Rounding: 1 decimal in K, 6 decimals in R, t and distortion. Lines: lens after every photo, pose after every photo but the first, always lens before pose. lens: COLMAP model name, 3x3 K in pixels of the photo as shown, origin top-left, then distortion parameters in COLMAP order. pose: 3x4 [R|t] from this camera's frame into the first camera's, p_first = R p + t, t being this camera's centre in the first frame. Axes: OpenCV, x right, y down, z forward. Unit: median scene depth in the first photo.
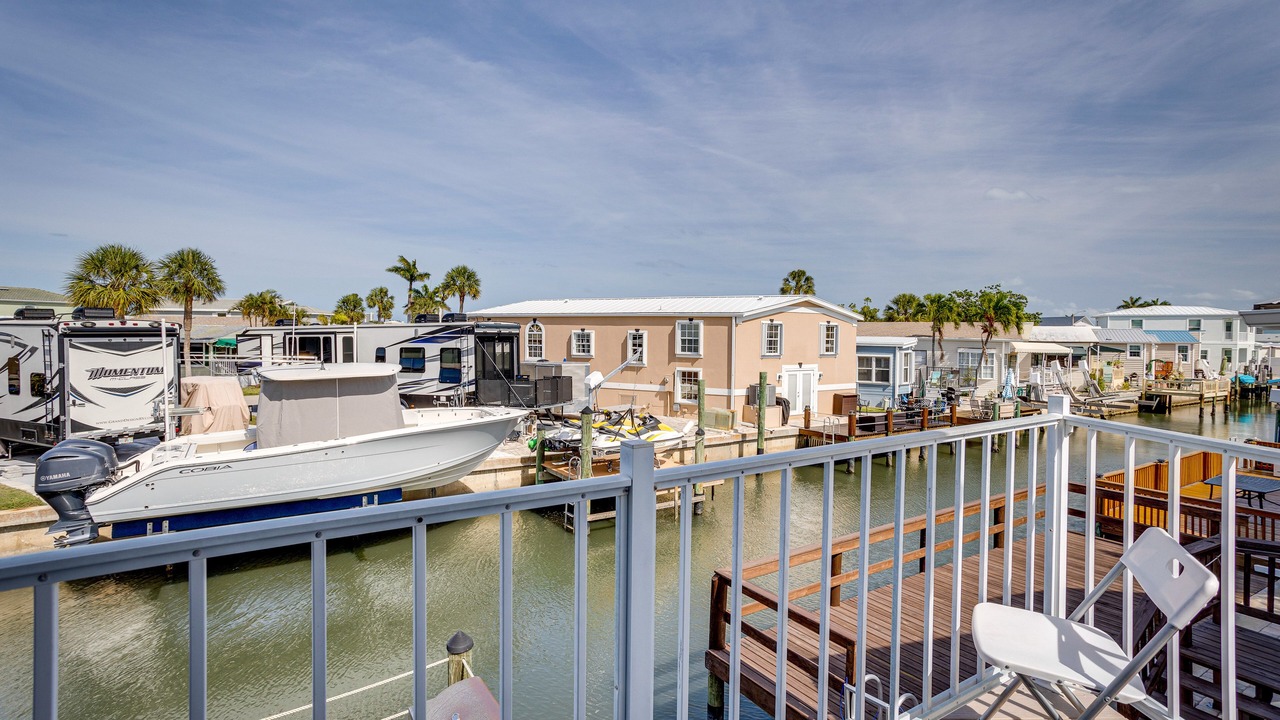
lens RADIAL K [[612.2, 0, 641.5], [0, 612.2, 346.8], [0, 0, 1]] dist [-0.031947, 0.027288]
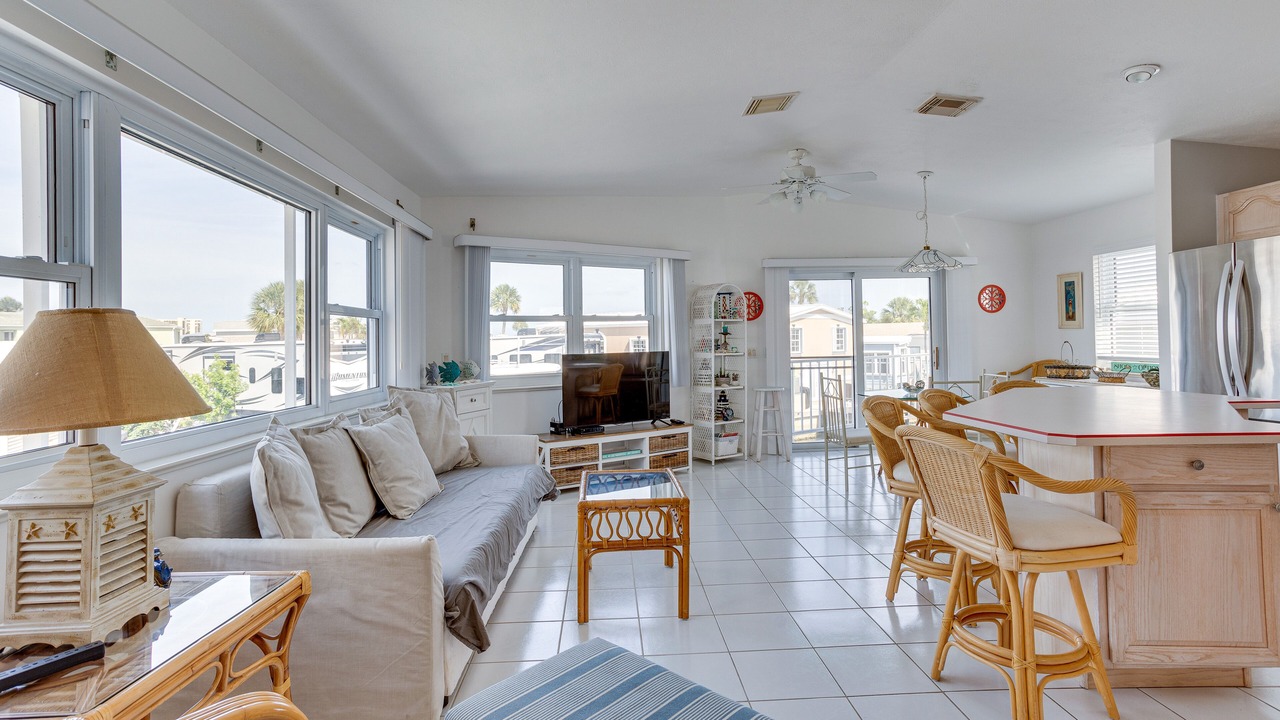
lens RADIAL K [[628.9, 0, 632.1], [0, 628.9, 344.4], [0, 0, 1]] dist [-0.039412, 0.035262]
pose [[0.999595, -0.028376, 0.001924, -0.138782], [0.028404, 0.999461, -0.016468, 0.008036], [-0.001456, 0.016516, 0.999863, -0.322168]]
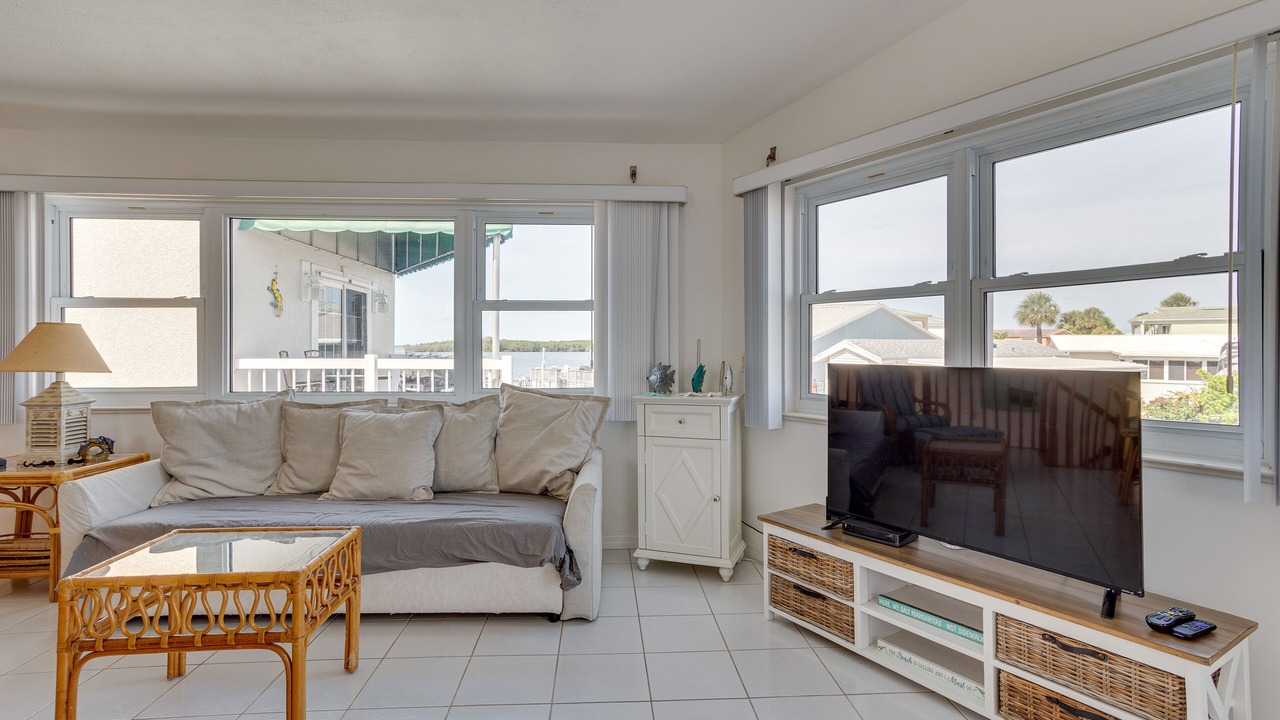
lens RADIAL K [[612.2, 0, 641.5], [0, 612.2, 346.8], [0, 0, 1]] dist [-0.031947, 0.027288]
pose [[0.006323, -0.009316, -0.999937, -0.040966], [-0.021156, 0.999732, -0.009448, 0.005685], [0.999756, 0.021214, 0.006124, -0.105286]]
